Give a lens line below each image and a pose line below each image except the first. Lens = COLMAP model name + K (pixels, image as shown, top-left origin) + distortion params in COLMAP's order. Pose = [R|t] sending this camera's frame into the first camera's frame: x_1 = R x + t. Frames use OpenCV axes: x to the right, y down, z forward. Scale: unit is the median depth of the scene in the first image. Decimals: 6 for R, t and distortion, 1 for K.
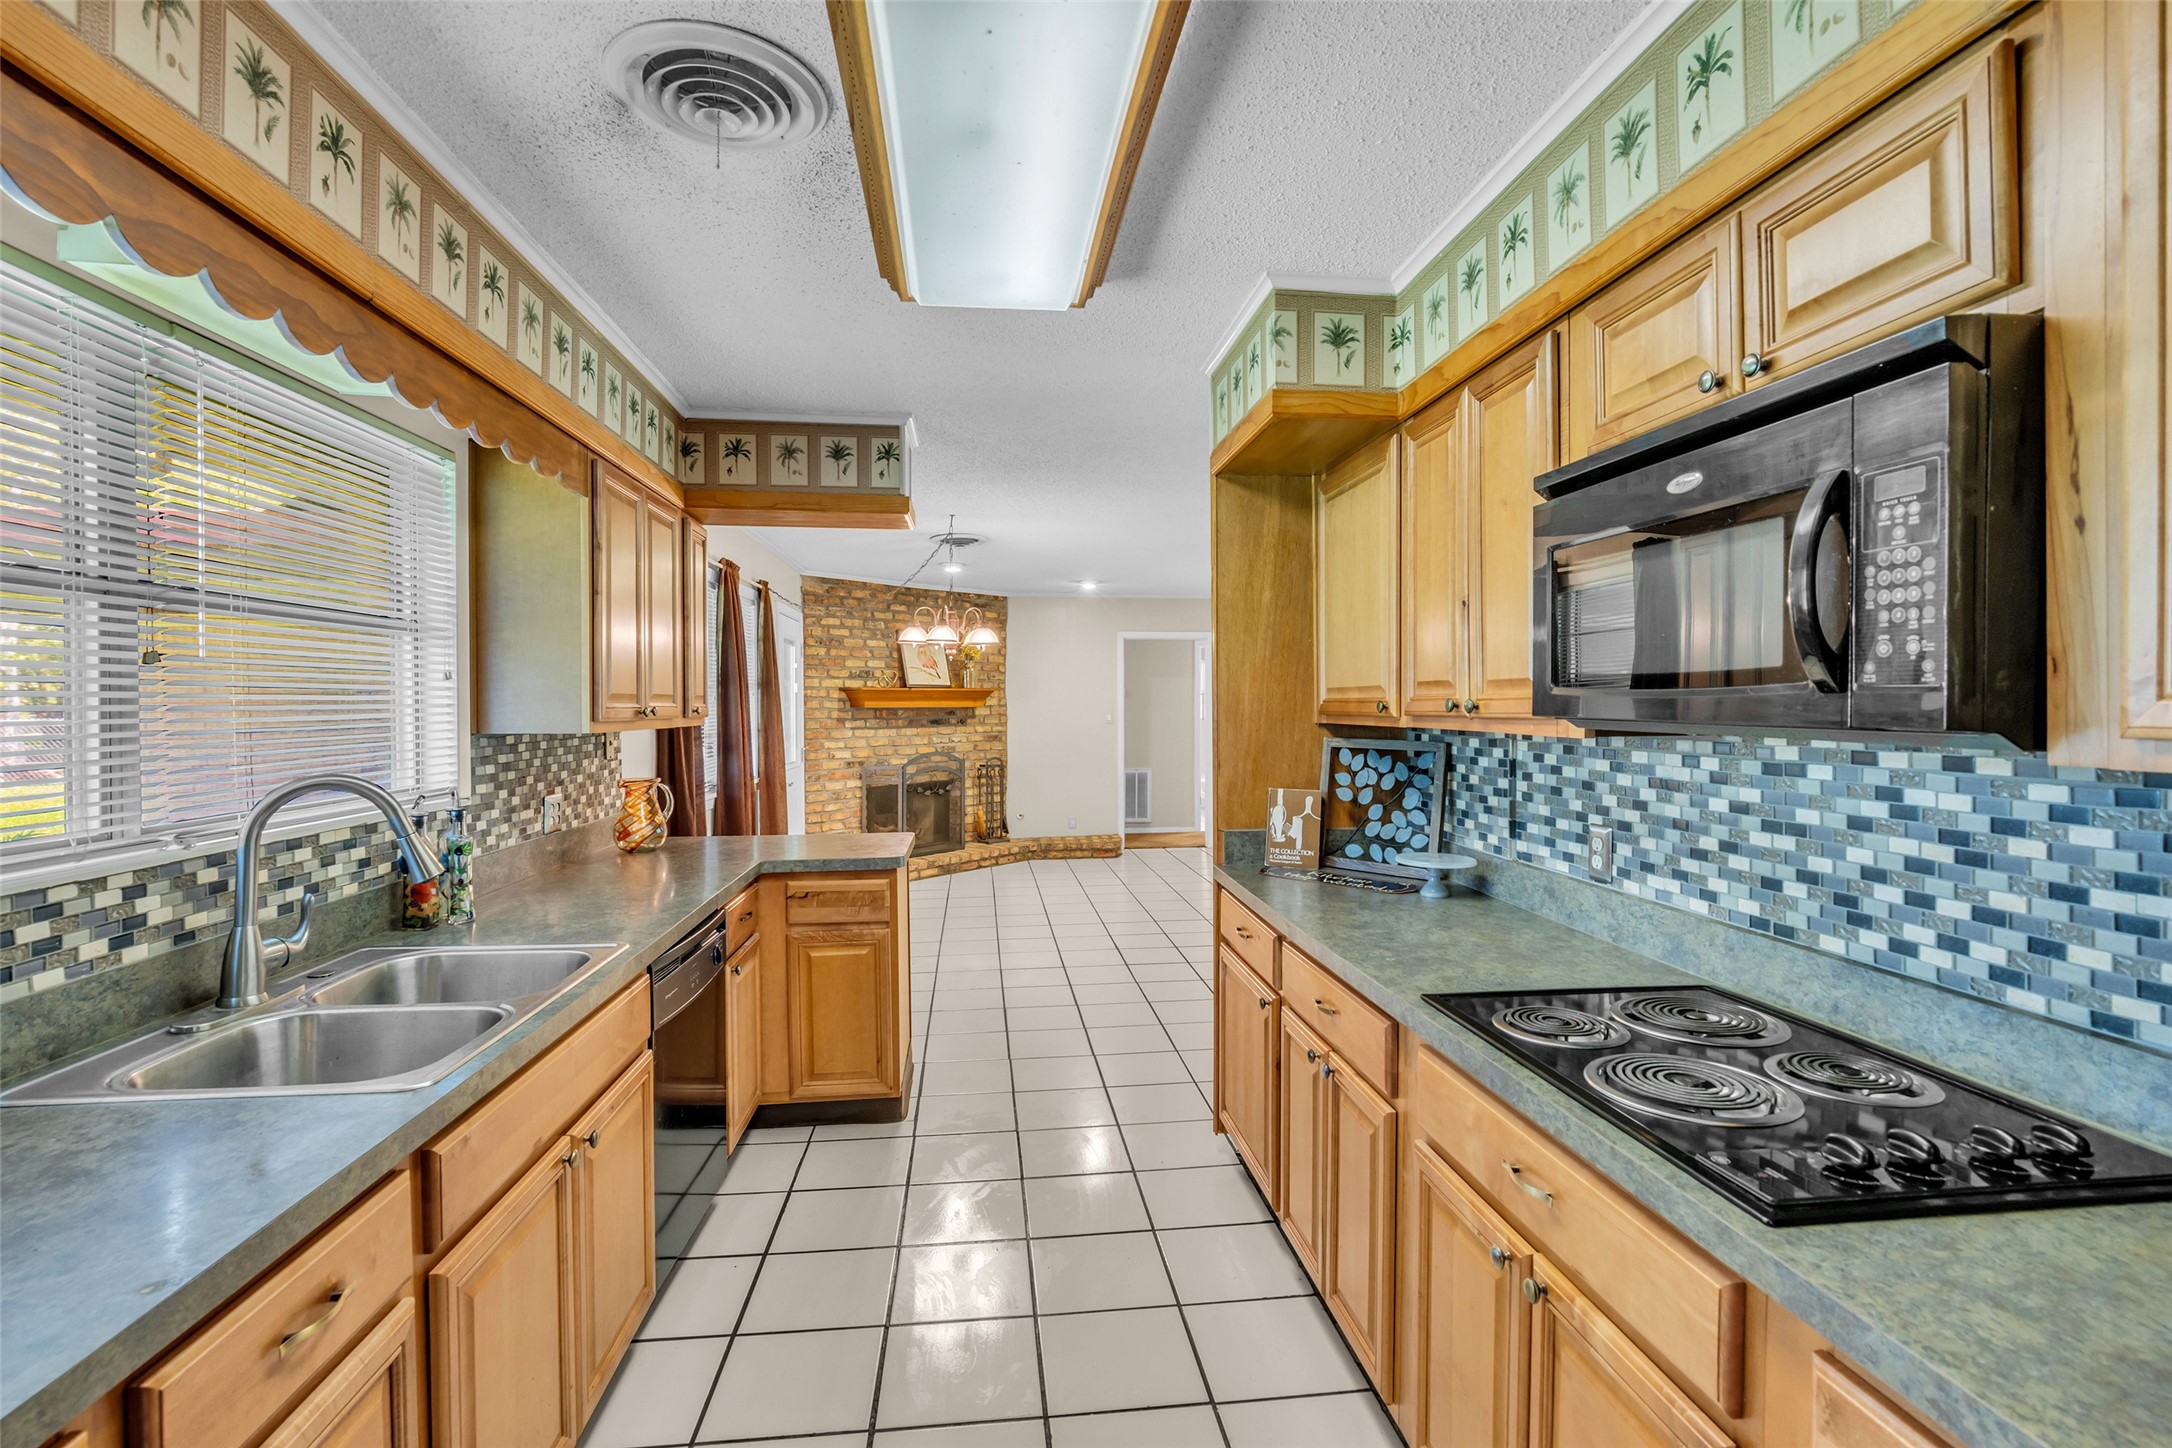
lens RADIAL K [[1002.6, 0, 1092.8], [0, 1002.6, 715.3], [0, 0, 1]] dist [-0.020951, 0.005934]
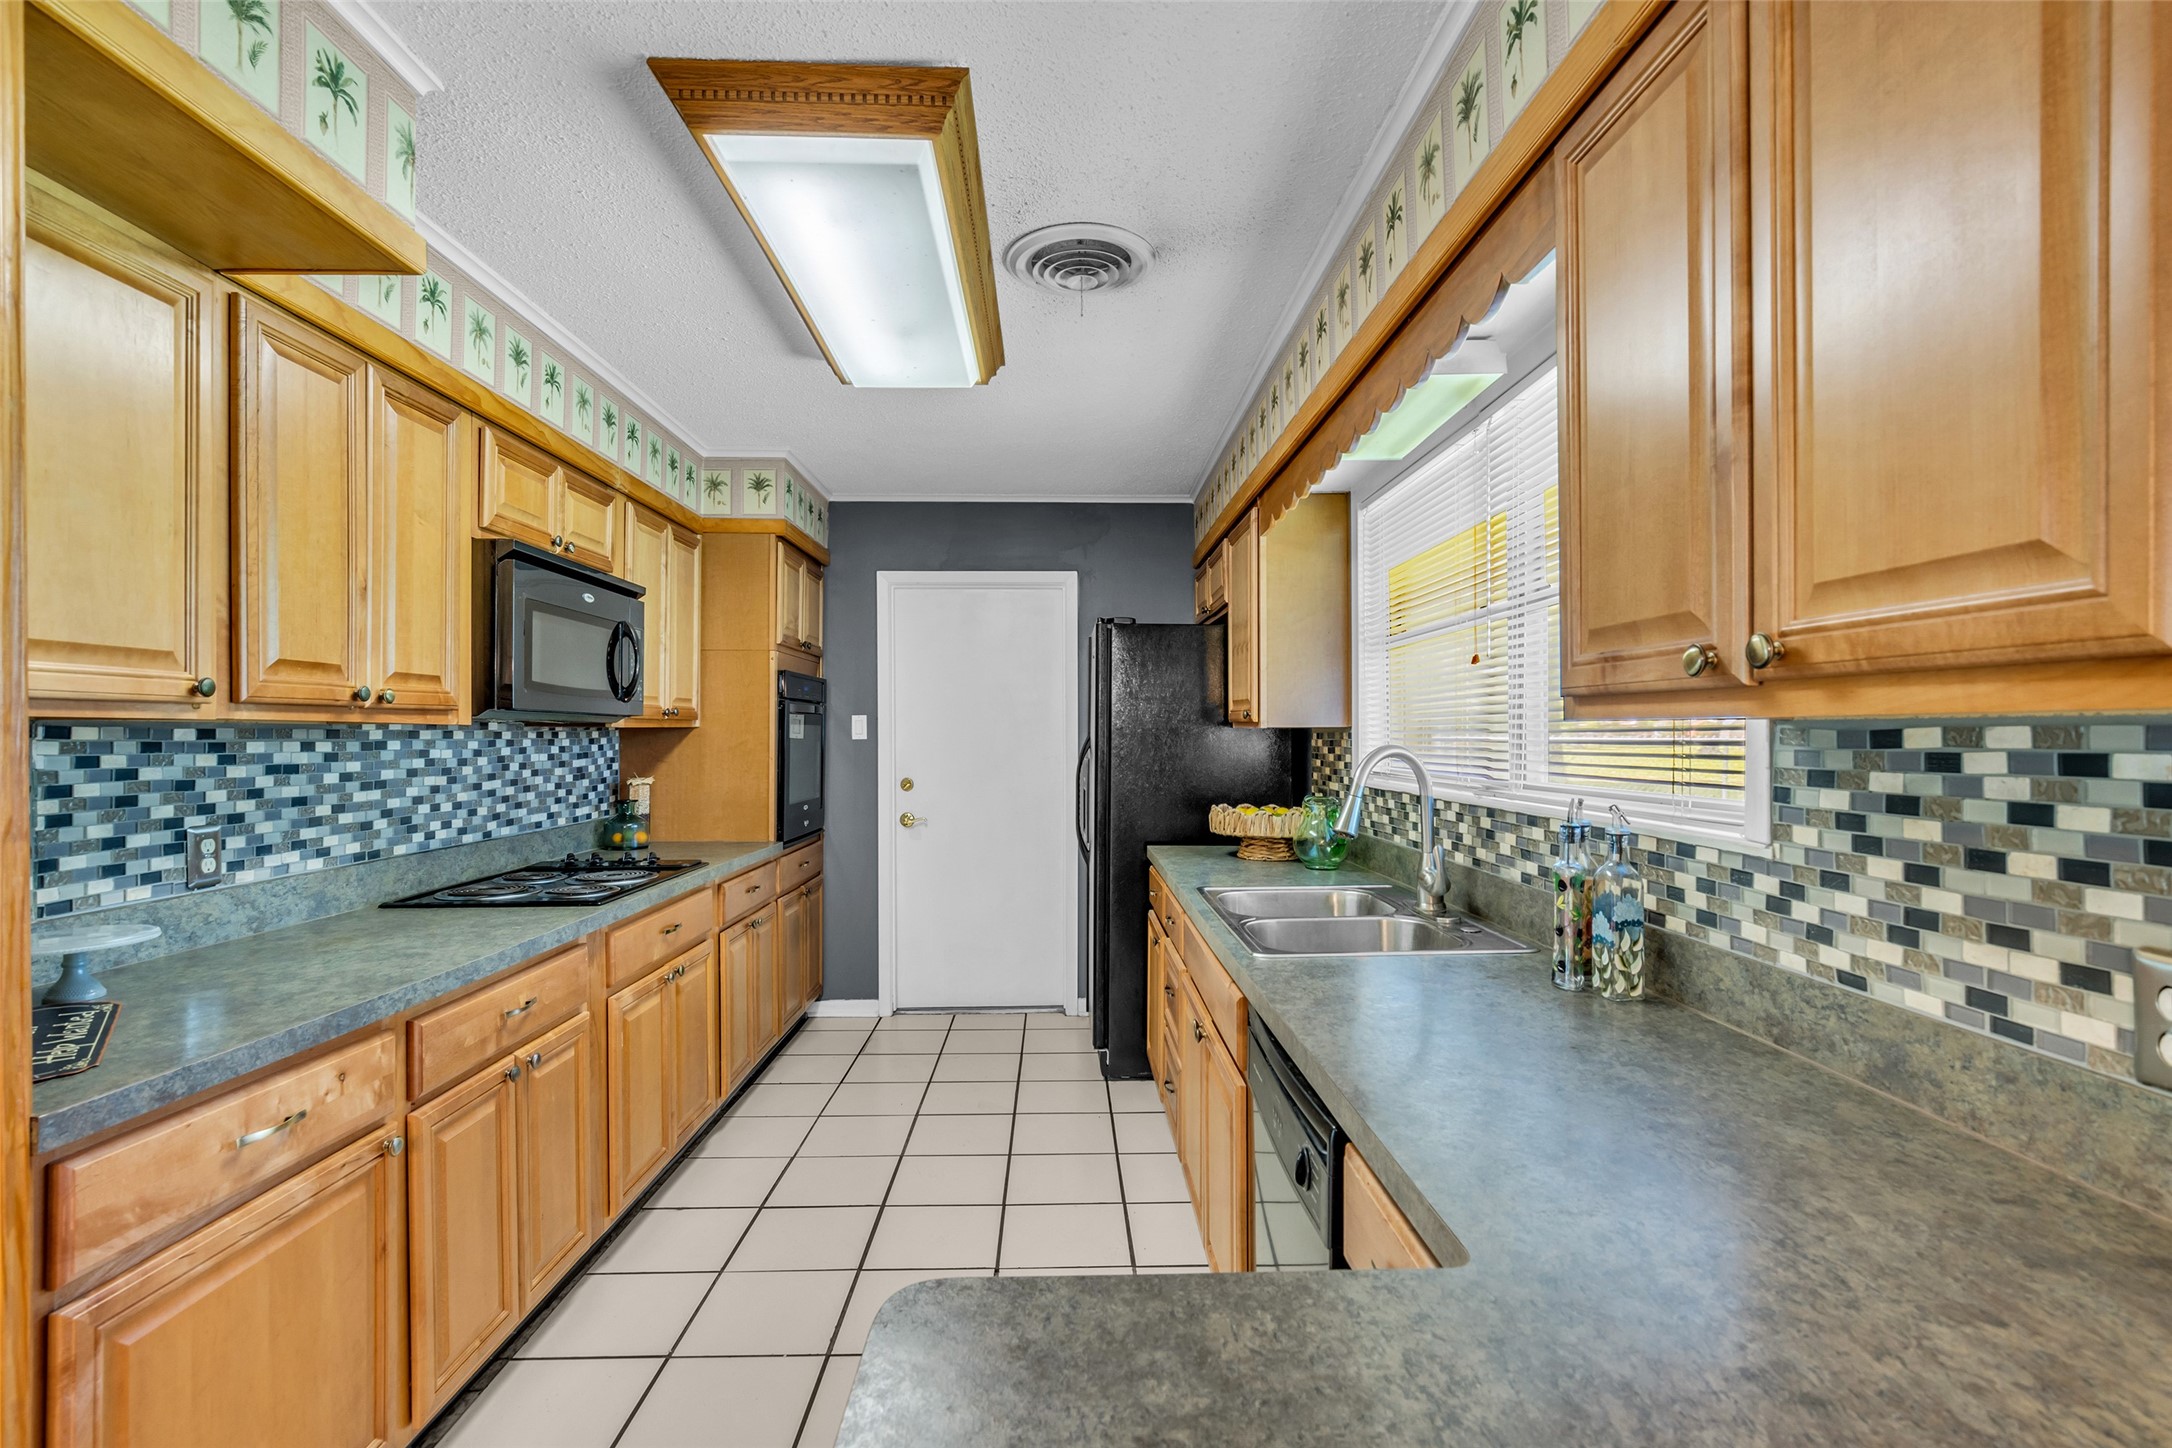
lens RADIAL K [[1002.6, 0, 1083.5], [0, 1002.6, 727.8], [0, 0, 1]] dist [-0.020951, 0.005934]
pose [[-0.995703, 0.006817, 0.092355, -0.349283], [0.007404, 0.999955, 0.006009, 0.018625], [-0.092310, 0.006667, -0.995708, 1.666997]]
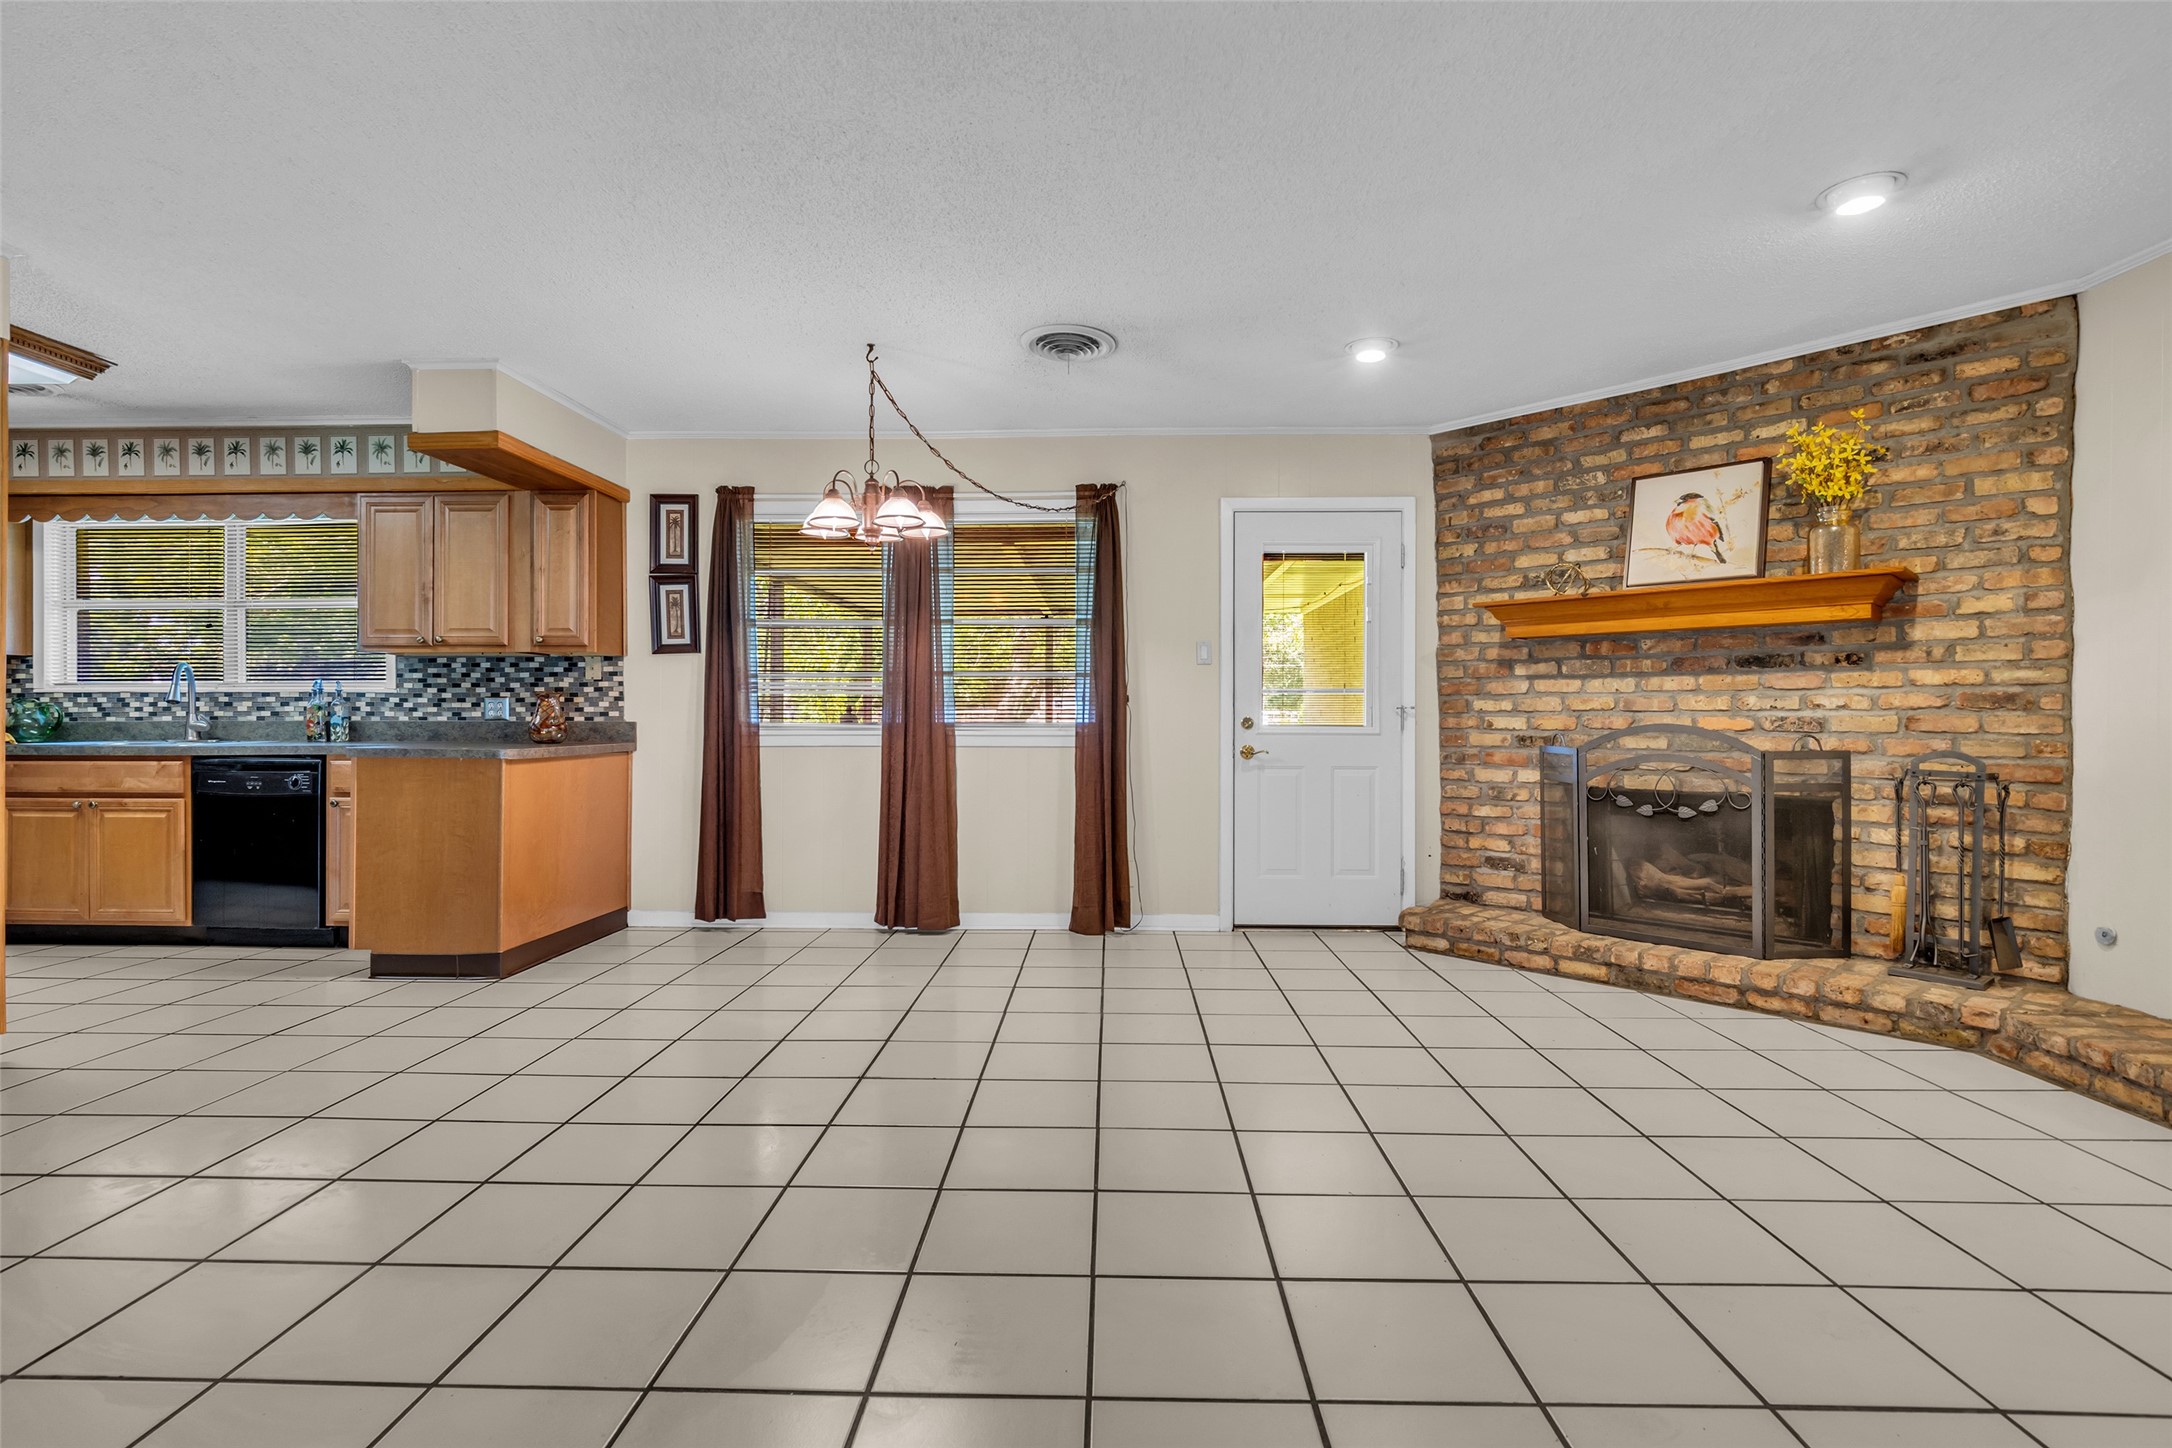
lens RADIAL K [[1002.6, 0, 1089.9], [0, 1002.6, 718.6], [0, 0, 1]] dist [-0.020951, 0.005934]
pose [[-0.139083, 0.006132, -0.990262, 1.176152], [-0.012039, 0.999896, 0.007883, 0.117694], [0.990208, 0.013018, -0.138994, 2.806606]]
